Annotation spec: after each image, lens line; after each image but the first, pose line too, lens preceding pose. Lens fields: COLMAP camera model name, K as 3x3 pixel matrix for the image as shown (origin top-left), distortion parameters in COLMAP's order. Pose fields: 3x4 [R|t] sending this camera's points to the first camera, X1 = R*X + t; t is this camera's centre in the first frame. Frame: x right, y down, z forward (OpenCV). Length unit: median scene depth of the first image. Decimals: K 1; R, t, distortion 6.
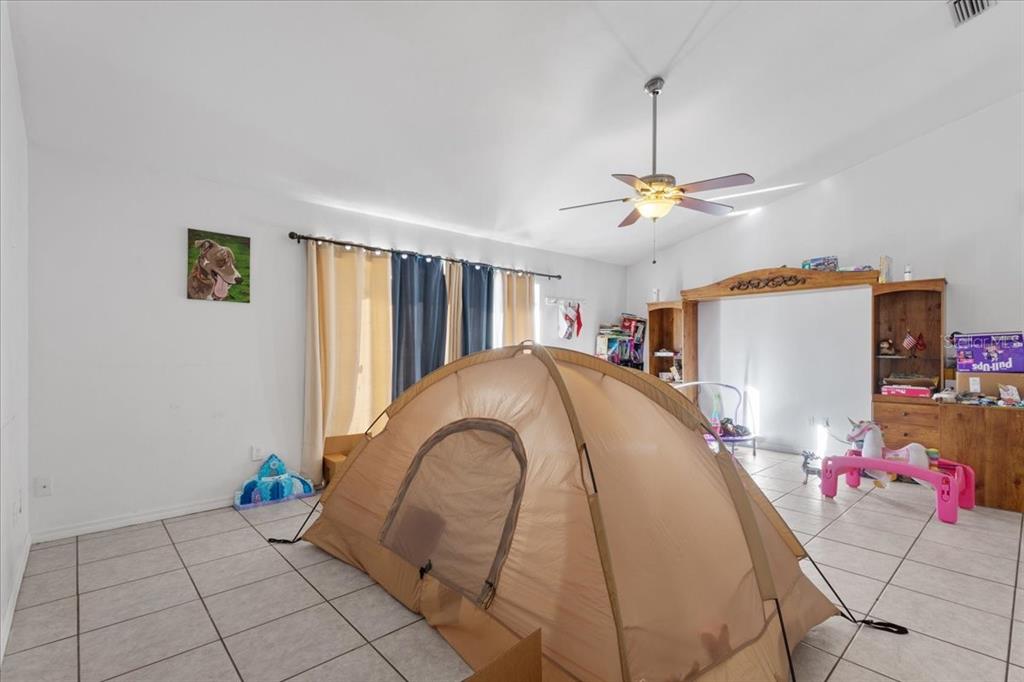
lens RADIAL K [[476.1, 0, 509.1], [0, 476.1, 347.9], [0, 0, 1]] dist [0.001811, 0.000308]
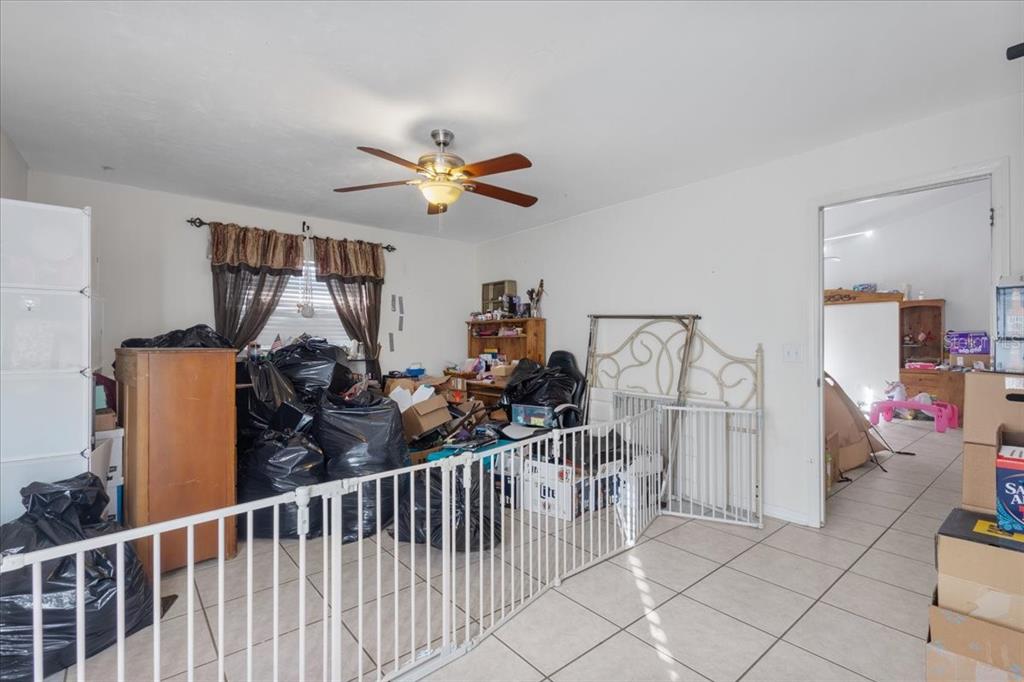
lens RADIAL K [[468.5, 0, 512.0], [0, 468.5, 341.0], [0, 0, 1]] dist [0.002431, 0.000212]
pose [[0.999368, -0.002855, -0.035419, -0.548737], [0.002810, 0.999995, -0.001312, 0.001374], [0.035423, 0.001211, 0.999372, -0.708348]]
